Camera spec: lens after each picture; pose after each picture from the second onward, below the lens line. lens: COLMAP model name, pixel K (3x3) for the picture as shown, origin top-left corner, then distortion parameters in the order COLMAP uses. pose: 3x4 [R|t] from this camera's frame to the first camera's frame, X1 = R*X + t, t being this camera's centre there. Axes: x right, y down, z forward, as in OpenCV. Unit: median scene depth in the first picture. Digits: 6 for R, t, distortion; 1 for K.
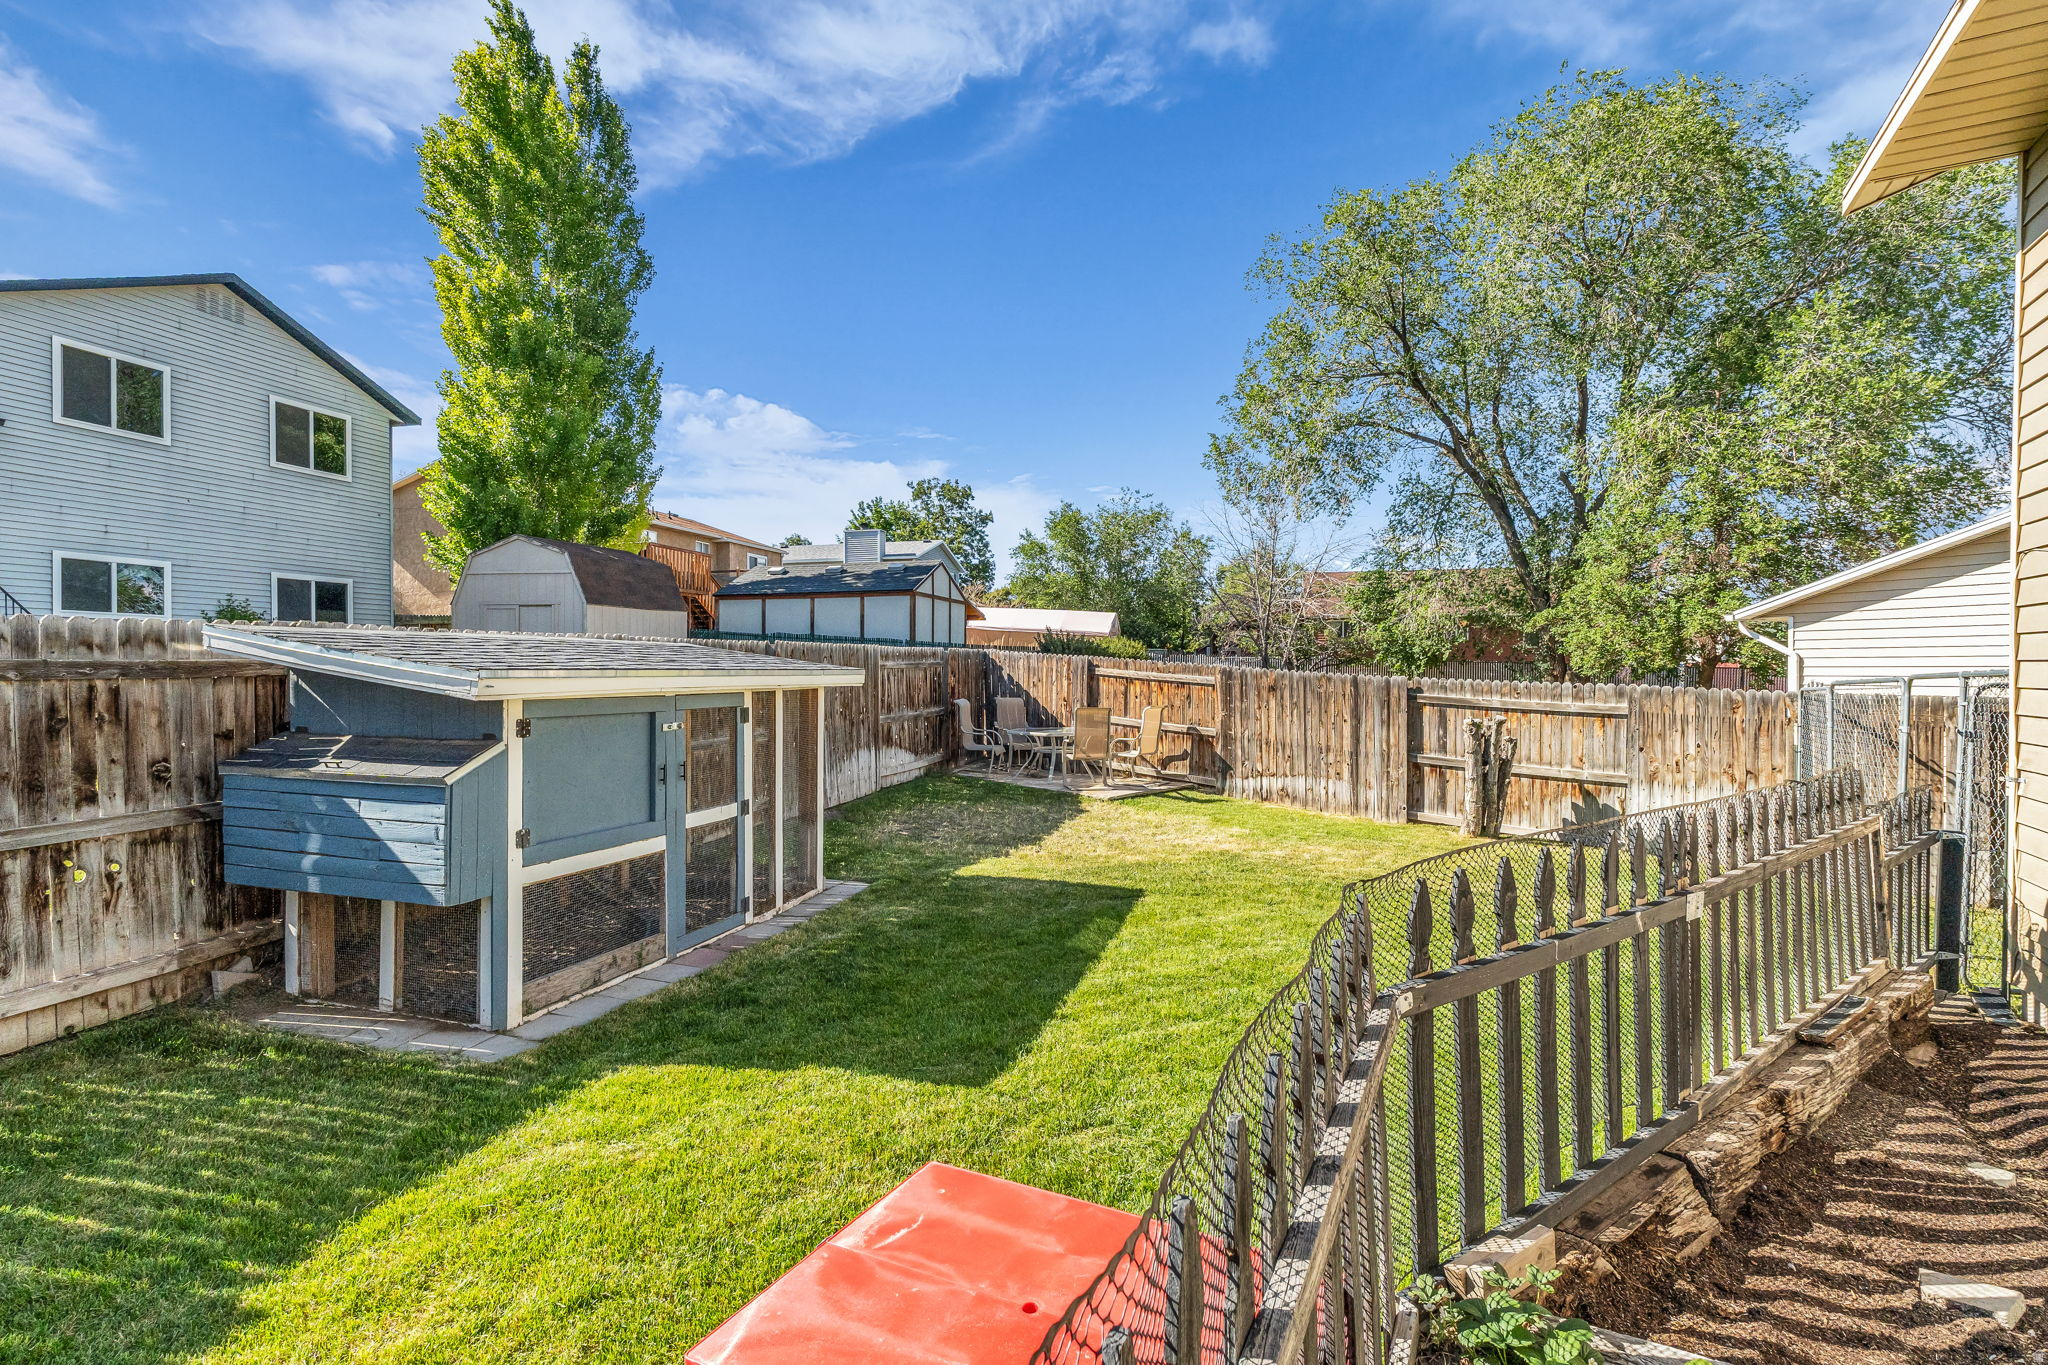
lens RADIAL K [[988.4, 0, 1030.0], [0, 988.4, 676.9], [0, 0, 1]] dist [0.001531, 0.000839]
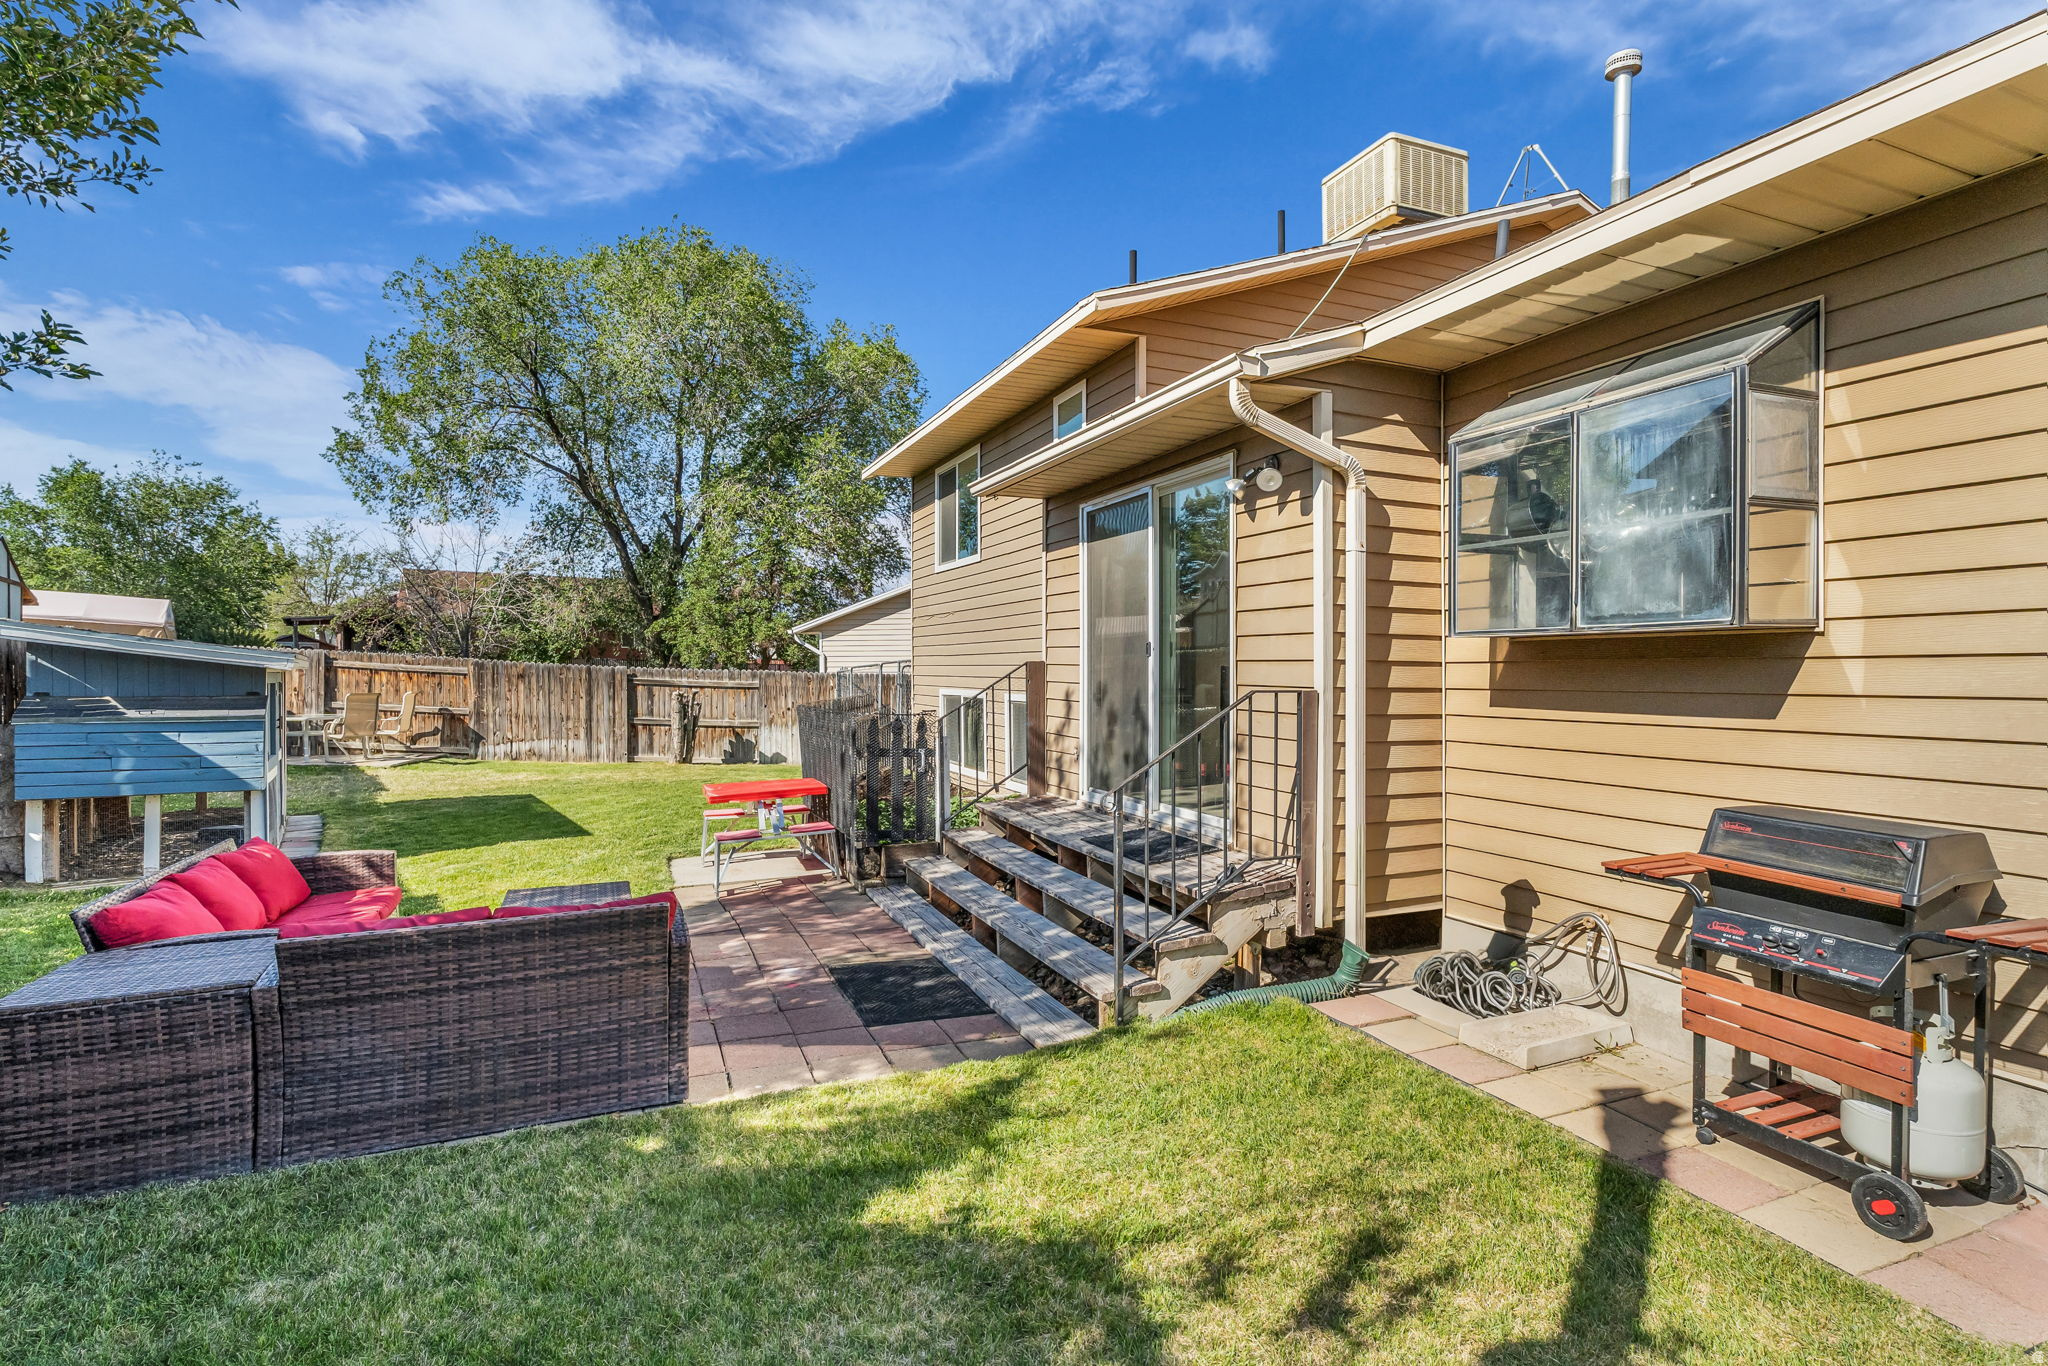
lens RADIAL K [[988.4, 0, 1030.0], [0, 988.4, 677.4], [0, 0, 1]] dist [0.001531, 0.000839]
pose [[0.625939, -0.008363, 0.779828, -0.339965], [0.007612, 0.999960, 0.004613, 0.011690], [-0.779835, 0.003049, 0.625977, -0.351166]]
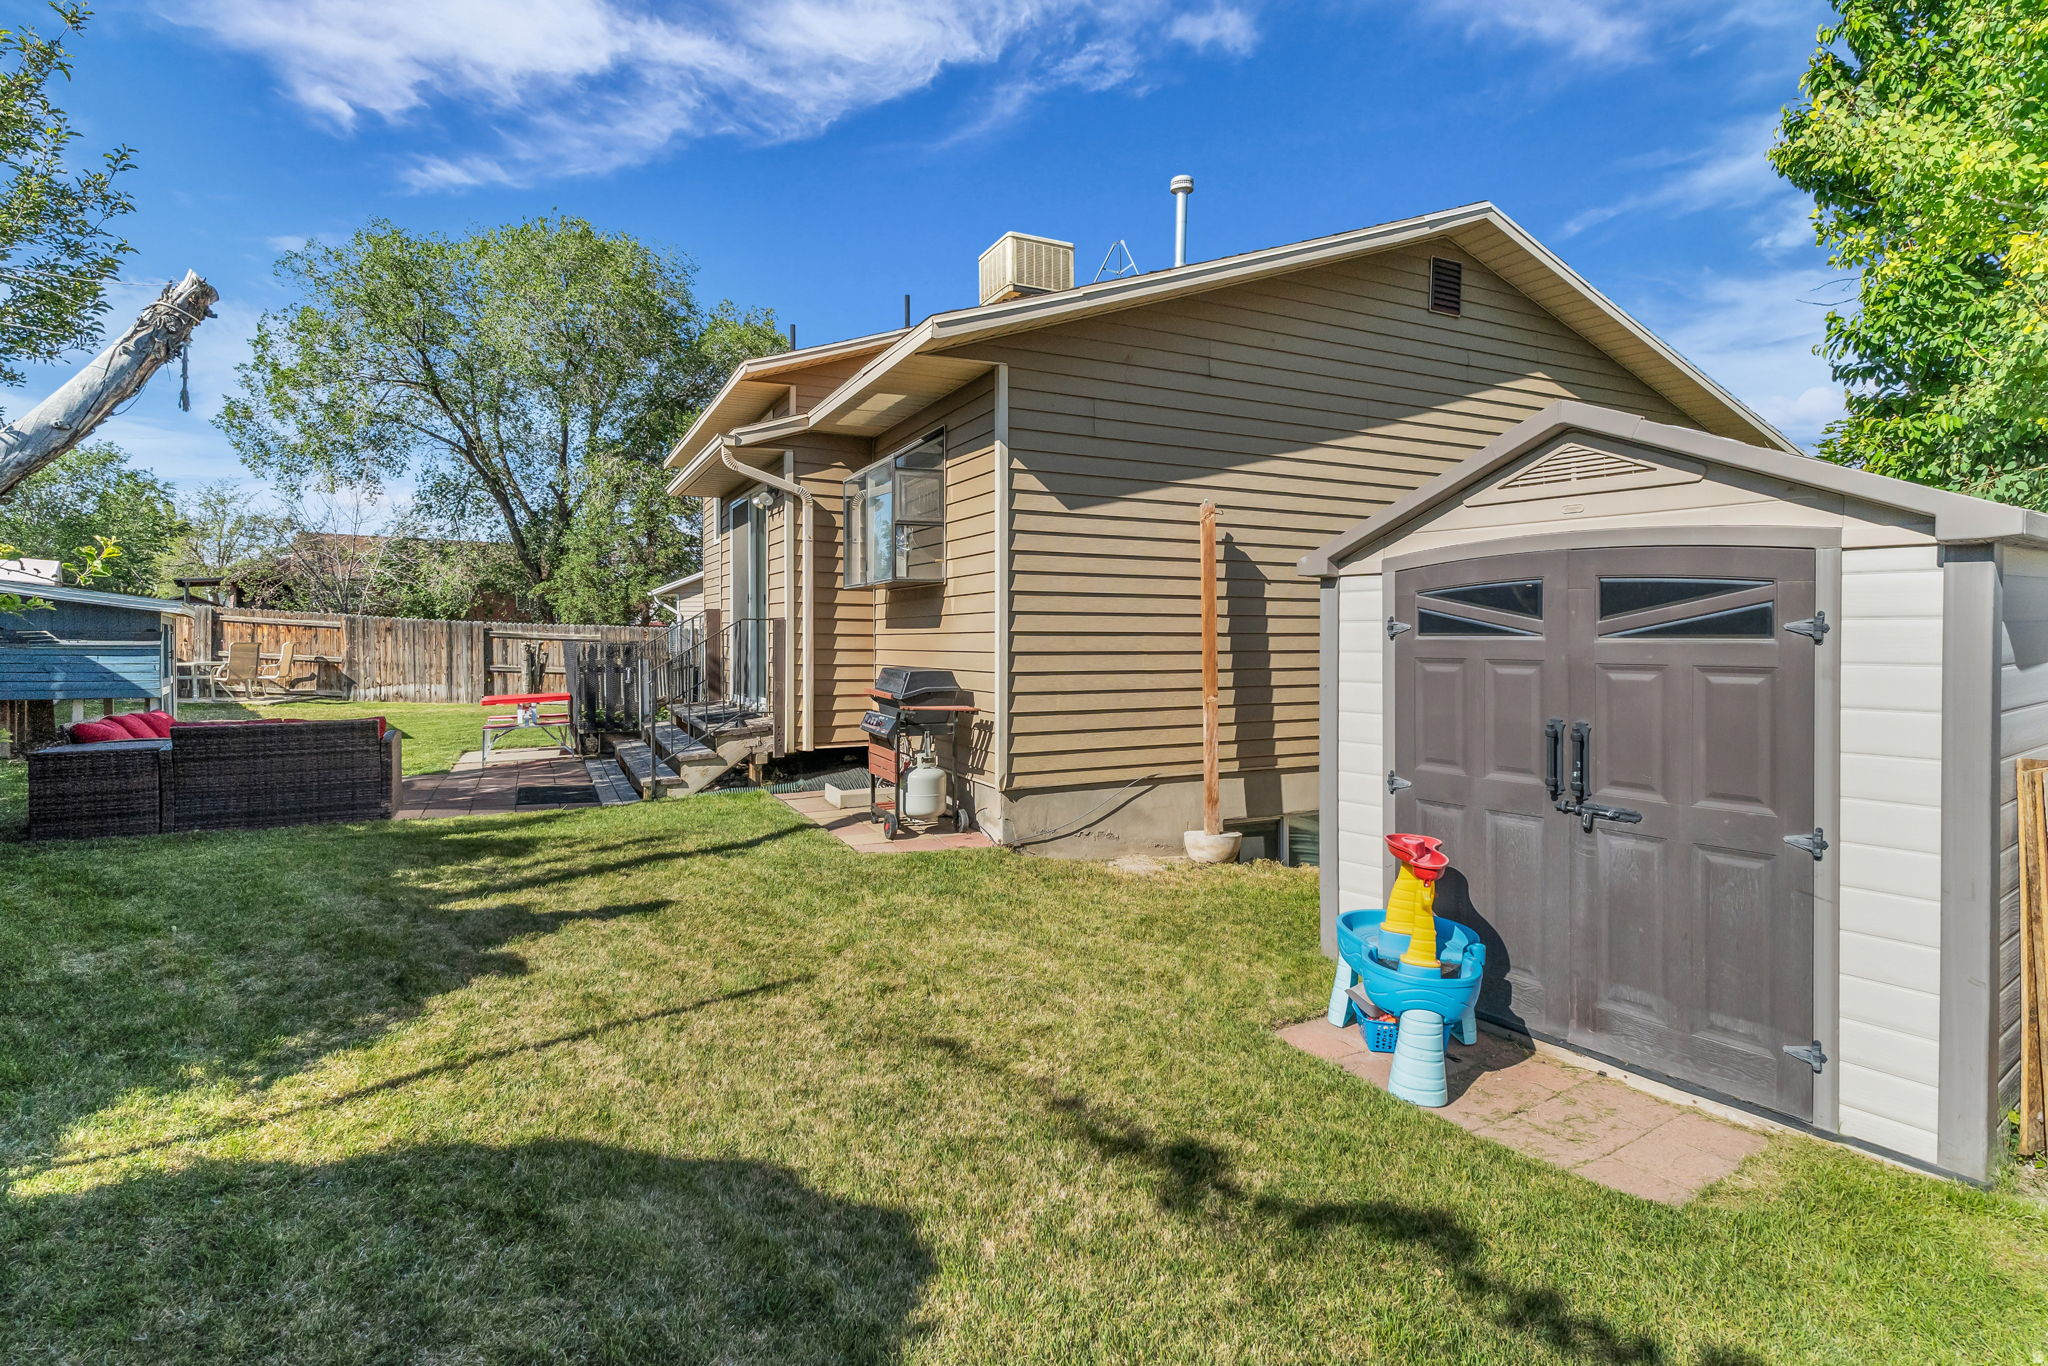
lens RADIAL K [[1001.8, 0, 1027.5], [0, 1001.8, 651.1], [0, 0, 1]] dist [0.001393, 0.000131]
pose [[0.579490, -0.011922, 0.814892, -0.422955], [0.005221, 0.999927, 0.010916, 0.031405], [-0.814963, -0.002072, 0.579510, -0.679352]]
